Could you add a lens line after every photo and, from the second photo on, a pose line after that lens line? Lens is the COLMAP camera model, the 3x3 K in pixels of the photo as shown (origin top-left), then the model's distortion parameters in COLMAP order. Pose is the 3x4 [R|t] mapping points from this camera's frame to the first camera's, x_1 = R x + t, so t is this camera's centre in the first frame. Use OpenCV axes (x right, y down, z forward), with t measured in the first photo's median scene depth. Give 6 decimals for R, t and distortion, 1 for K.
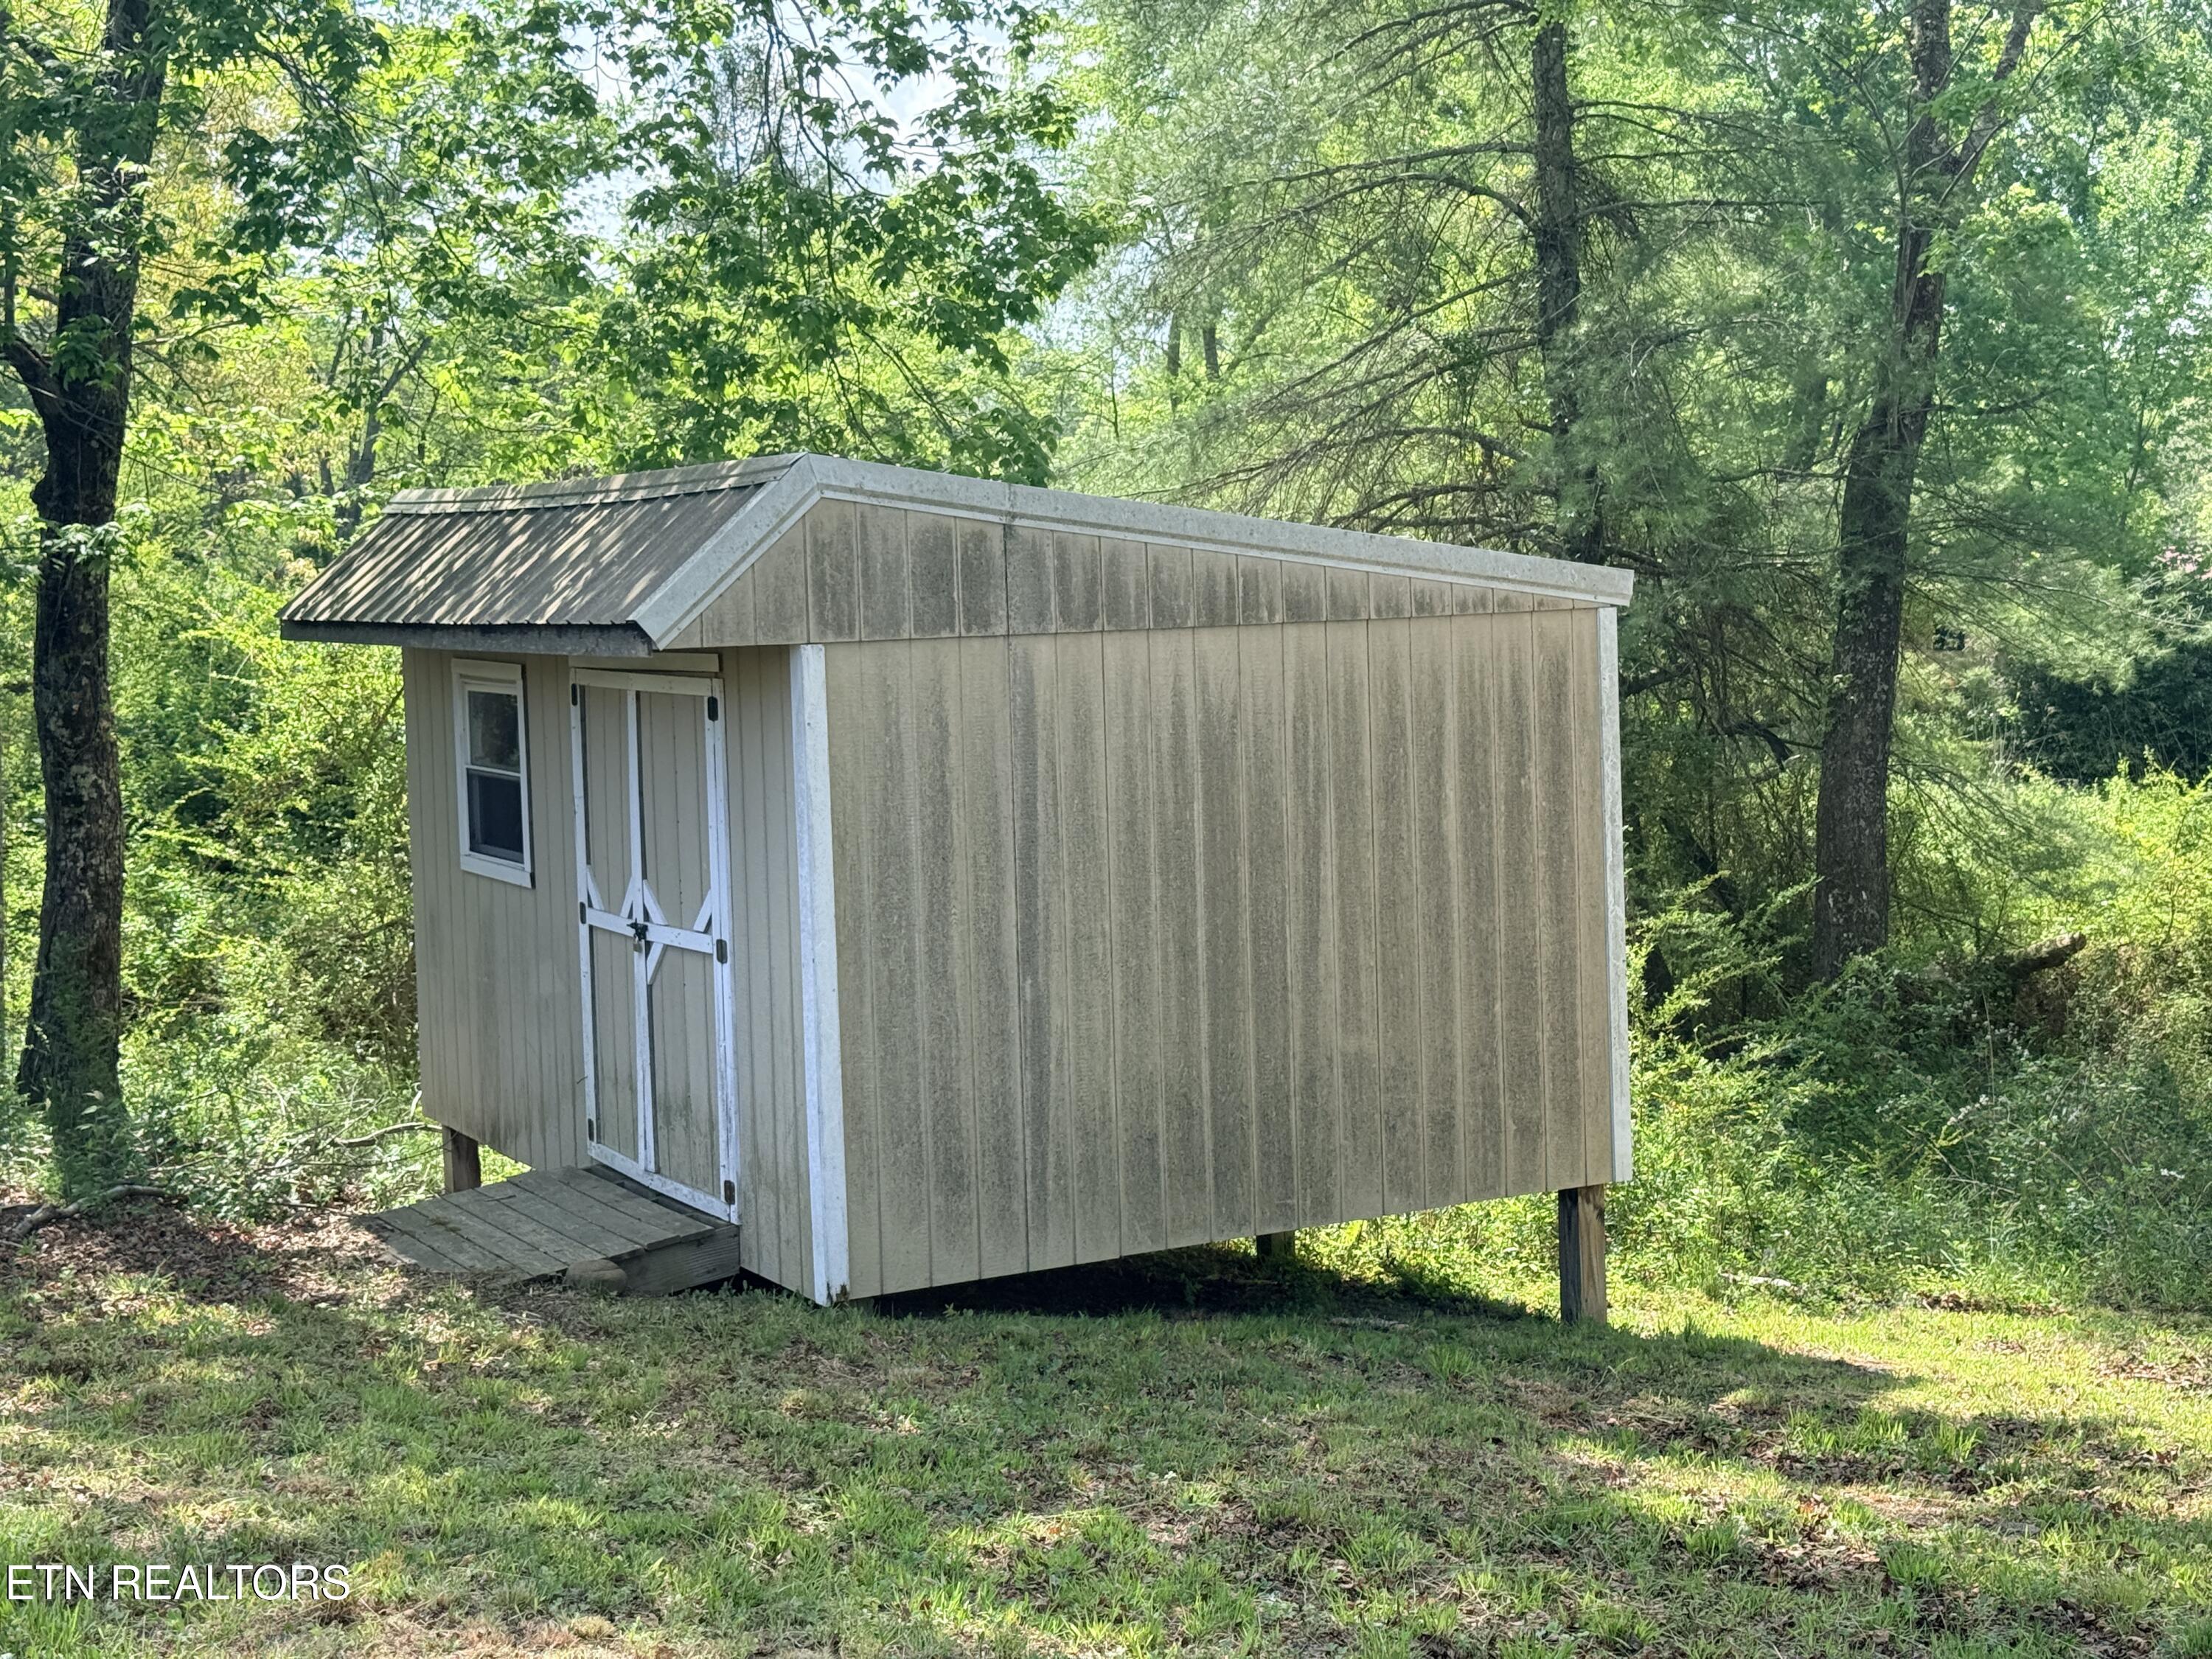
lens RADIAL K [[3002.9, 0, 1108.2], [0, 3002.9, 829.6], [0, 0, 1]] dist [0.095449, 0.000939]
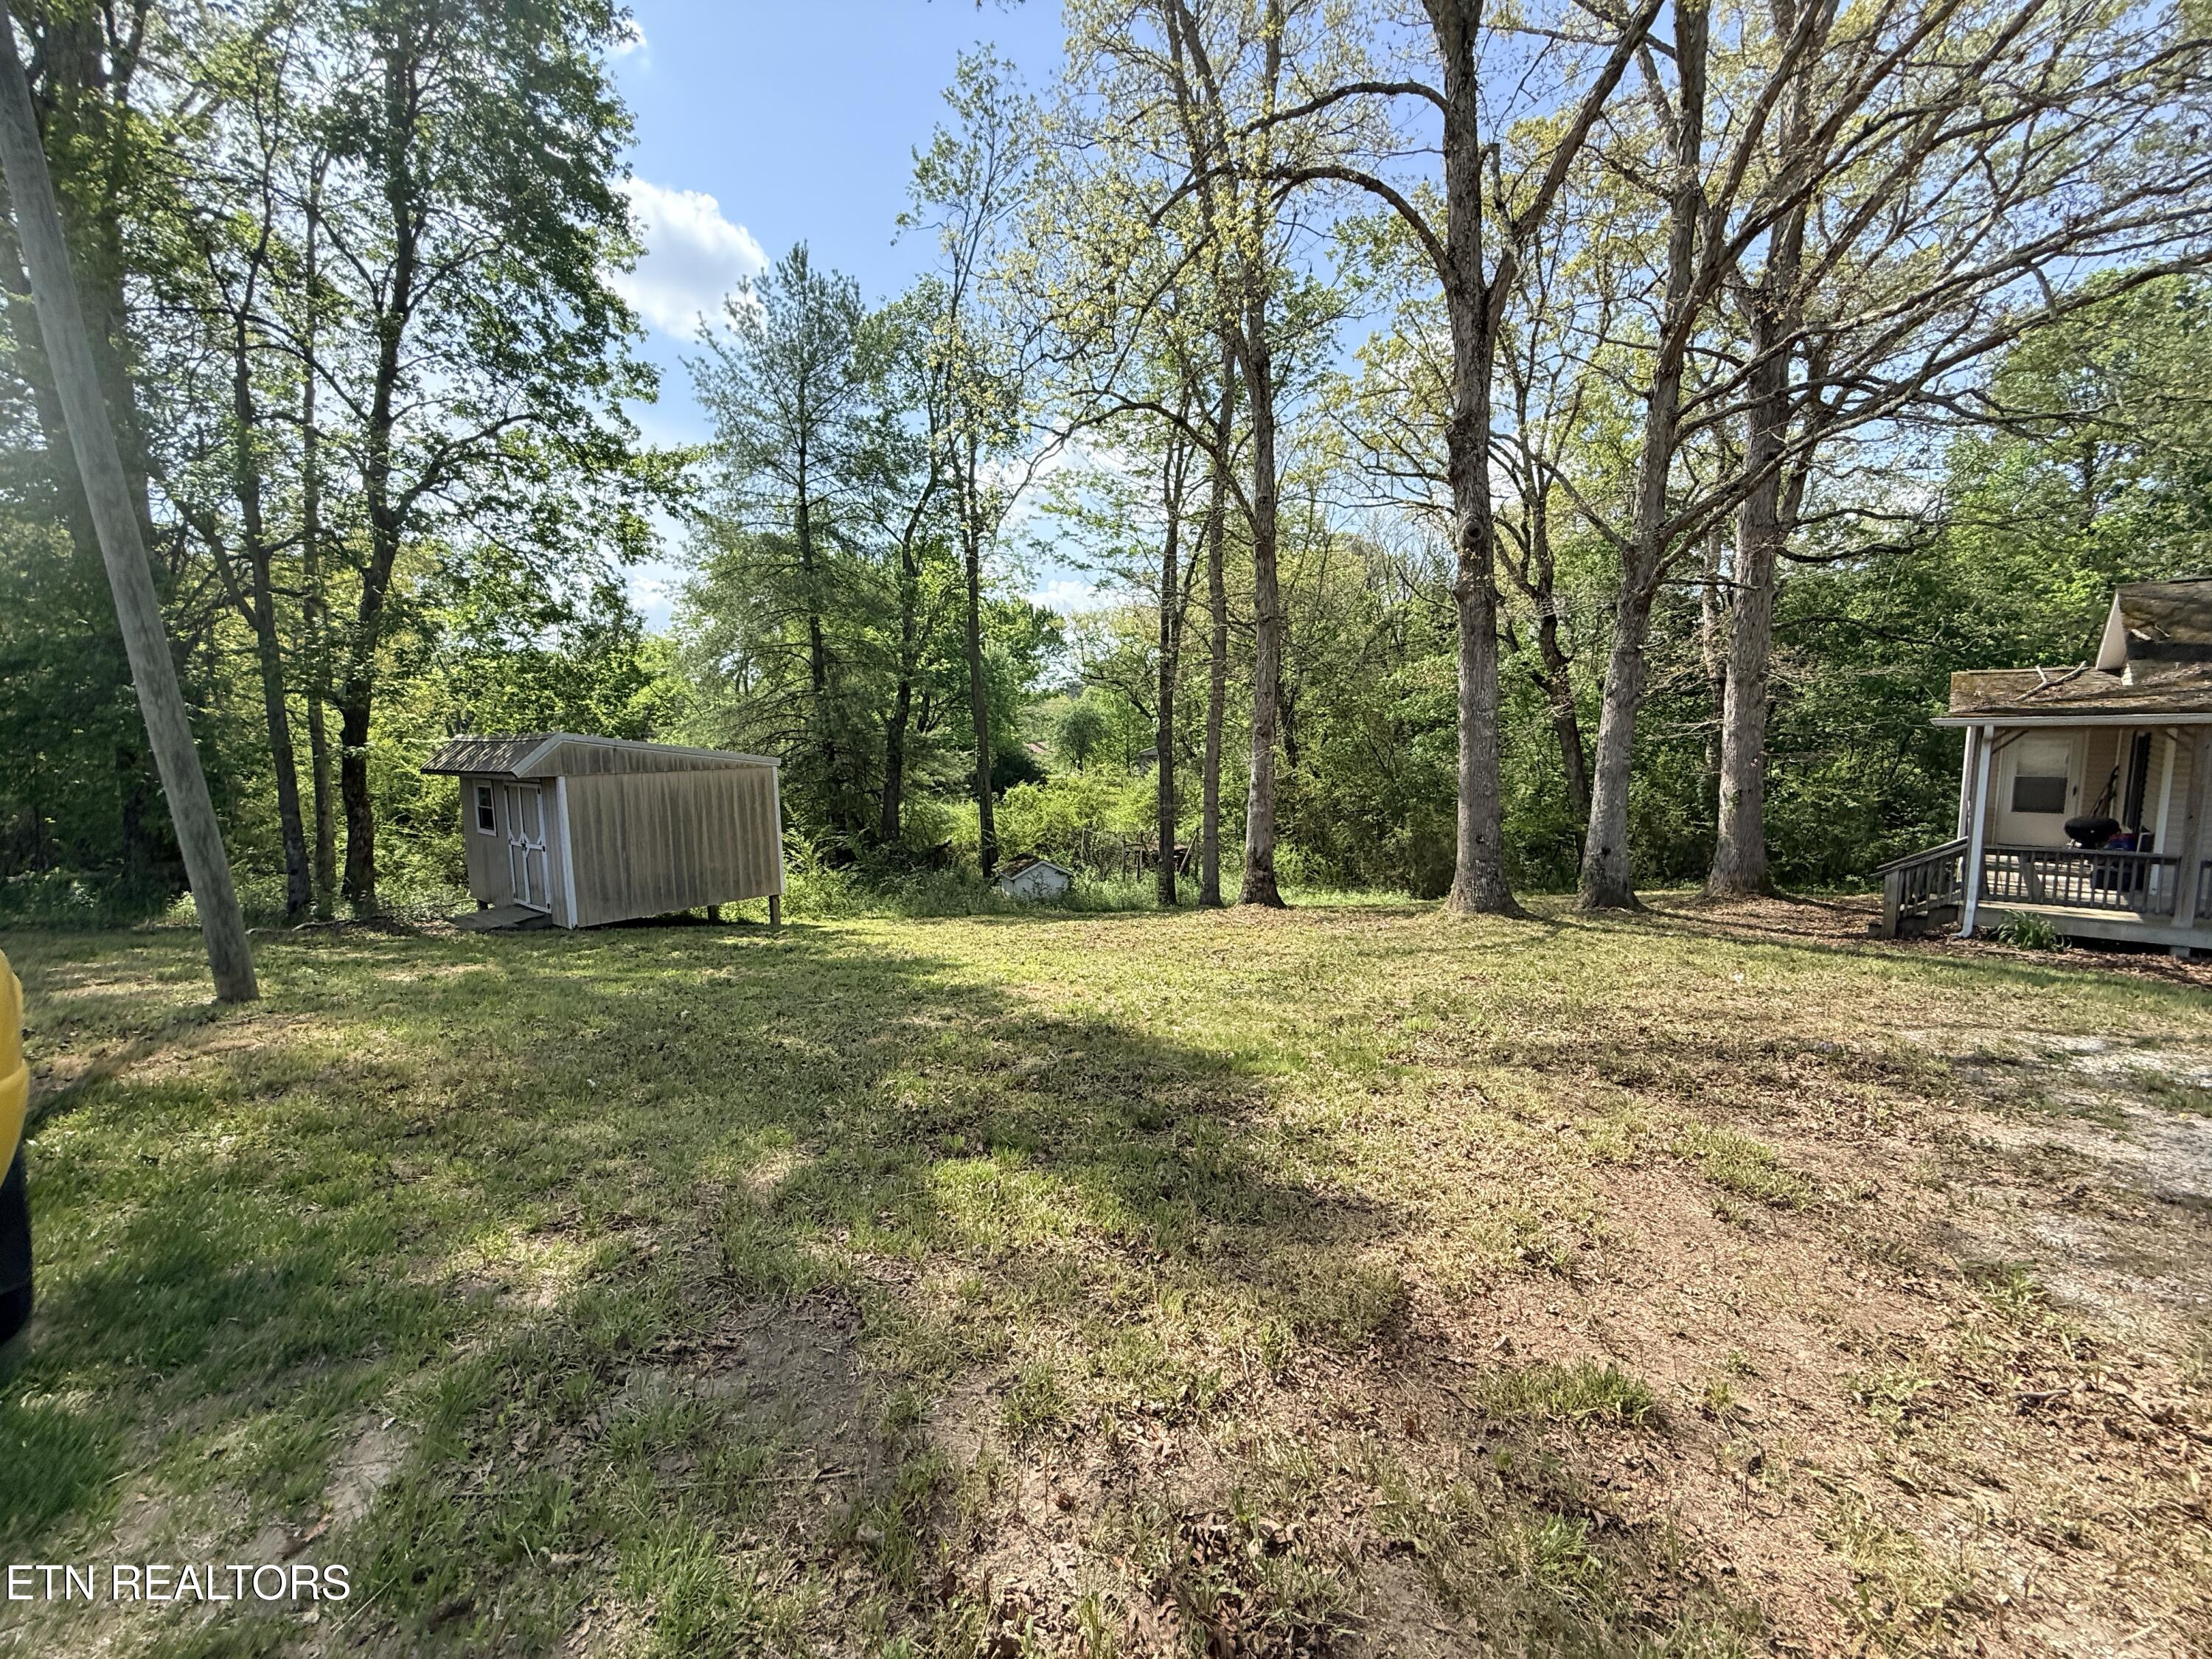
lens RADIAL K [[865.2, 0, 1100.1], [0, 865.2, 833.4], [0, 0, 1]] dist [-0.001665, -0.000216]
pose [[0.929224, -0.028041, 0.368450, 0.134637], [0.022014, 0.999546, 0.020552, 0.010348], [-0.368859, -0.010986, 0.929420, -0.374048]]
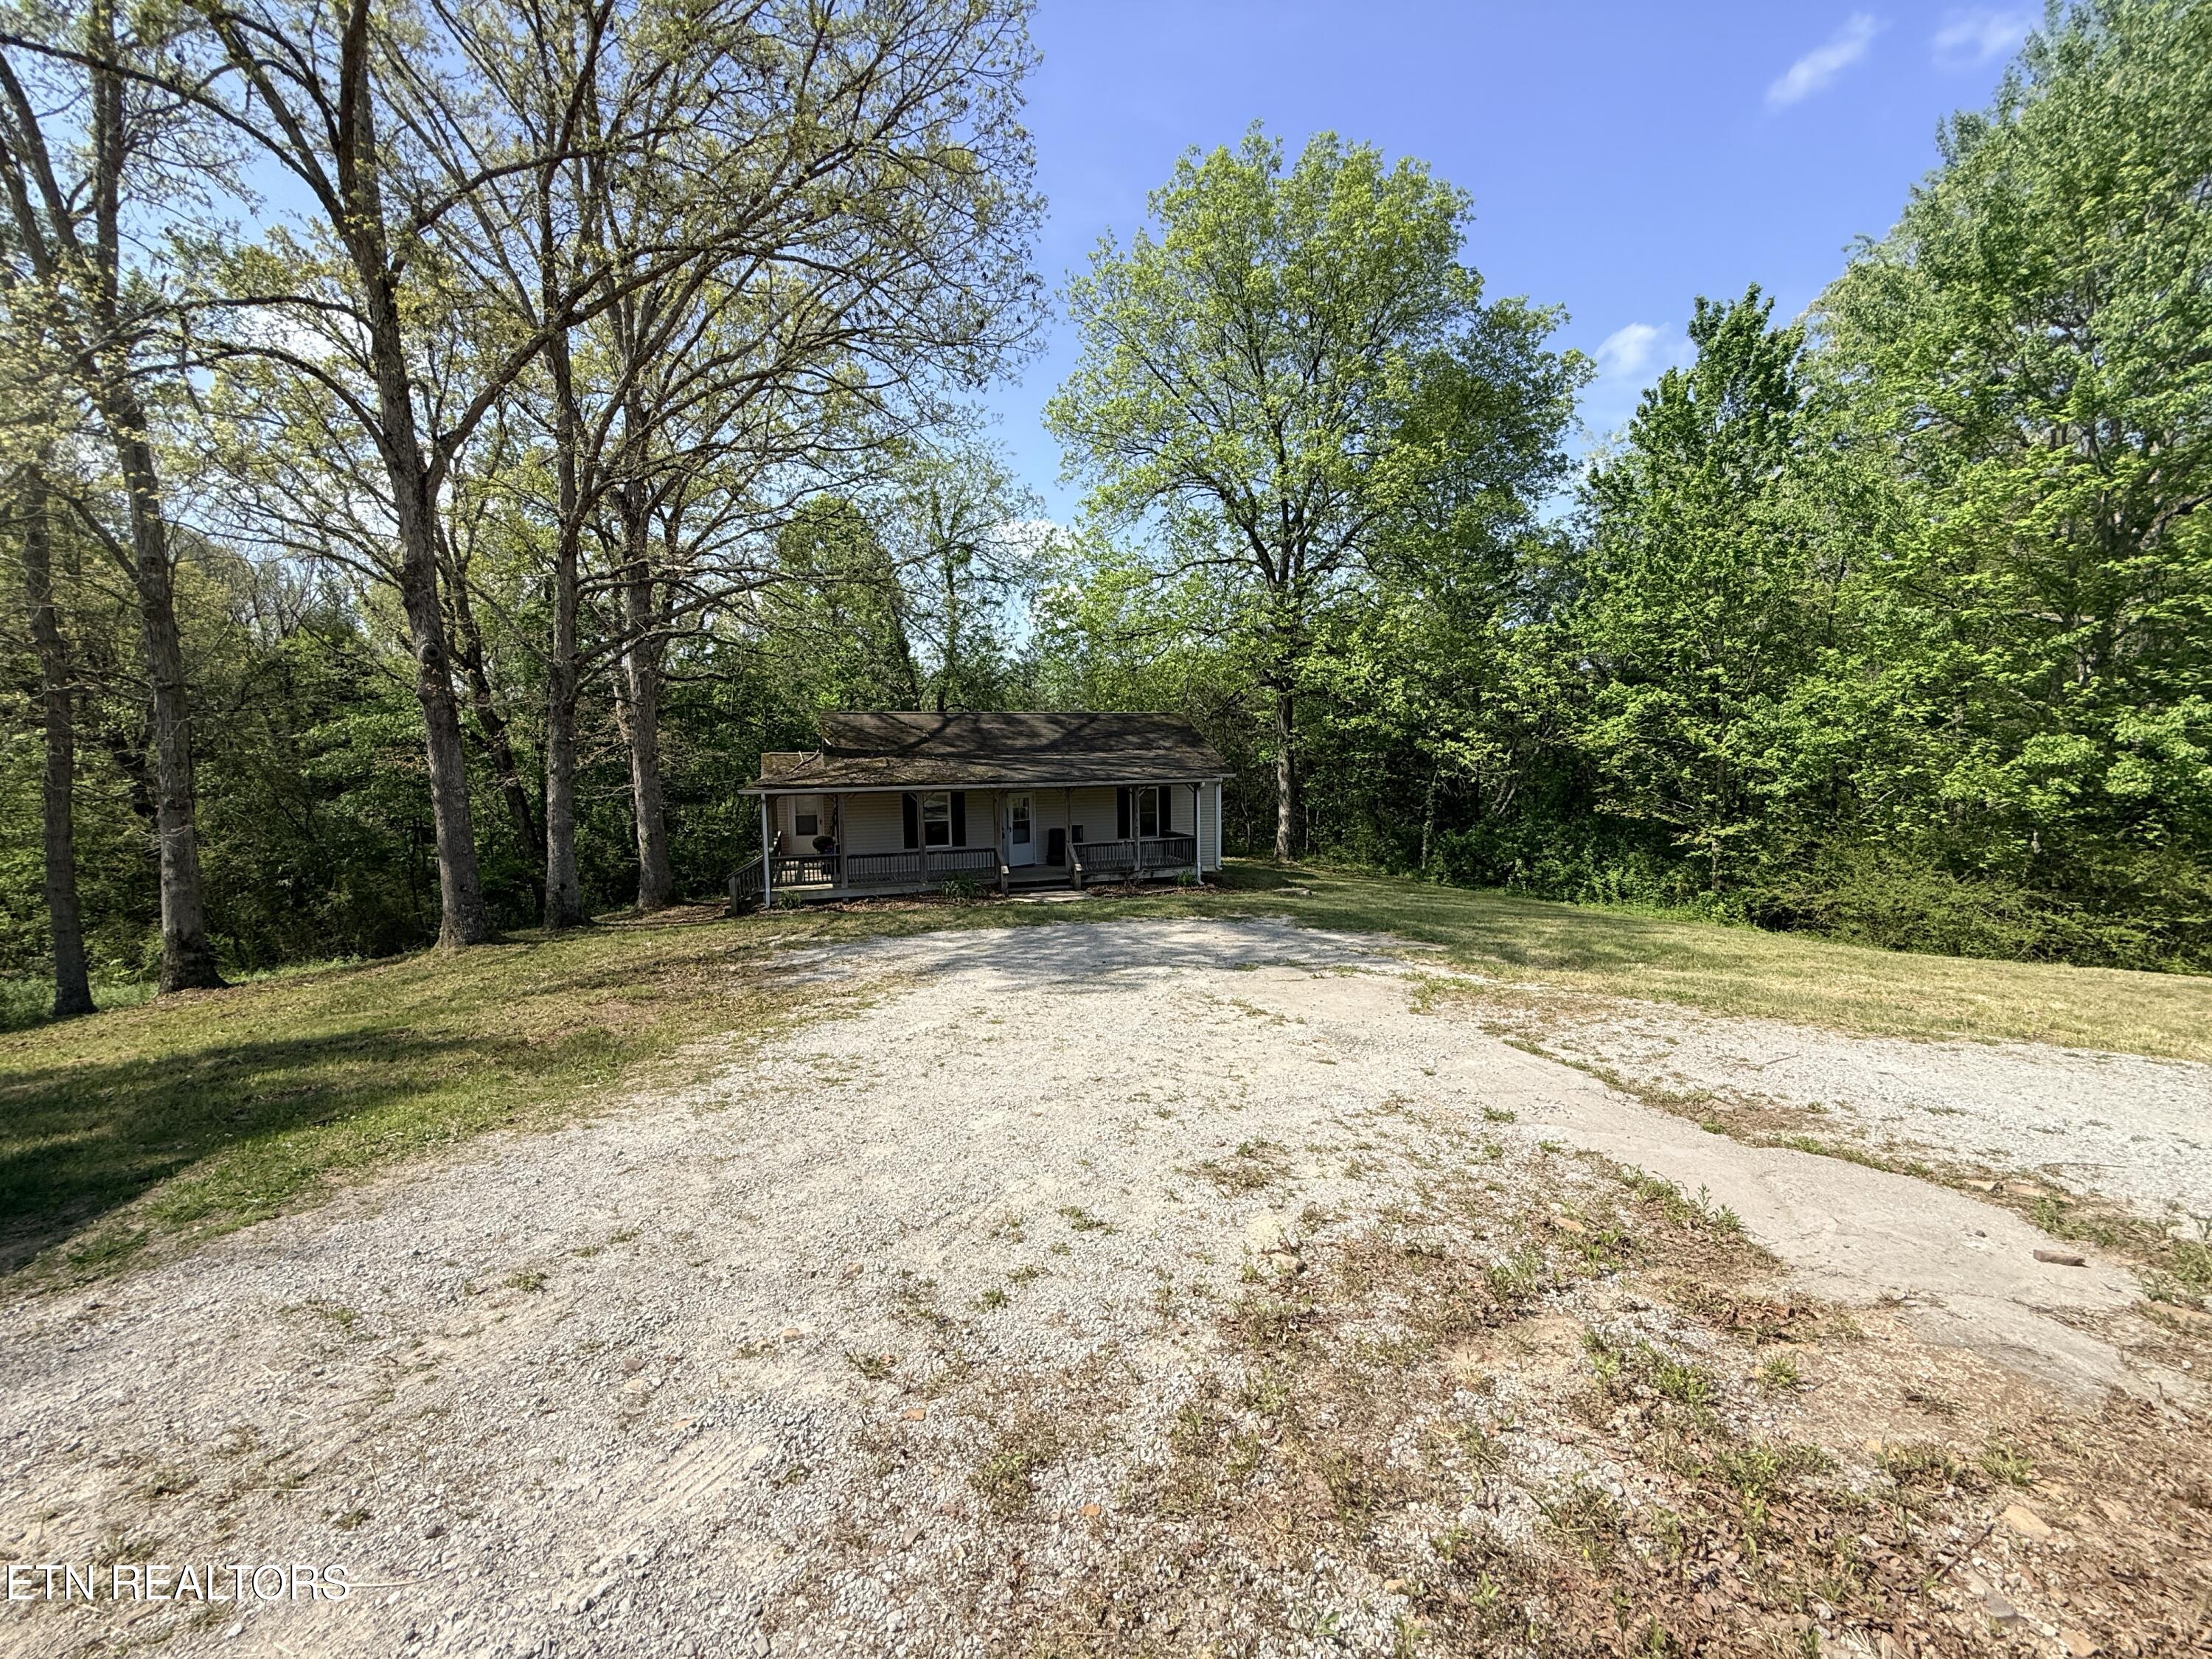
lens RADIAL K [[890.8, 0, 1118.5], [0, 890.8, 832.0], [0, 0, 1]] dist [0.002107, -0.000036]
pose [[0.086235, -0.057976, 0.994587, -0.298705], [0.097770, 0.993979, 0.049463, -0.006443], [-0.991466, 0.092975, 0.091384, -0.684608]]
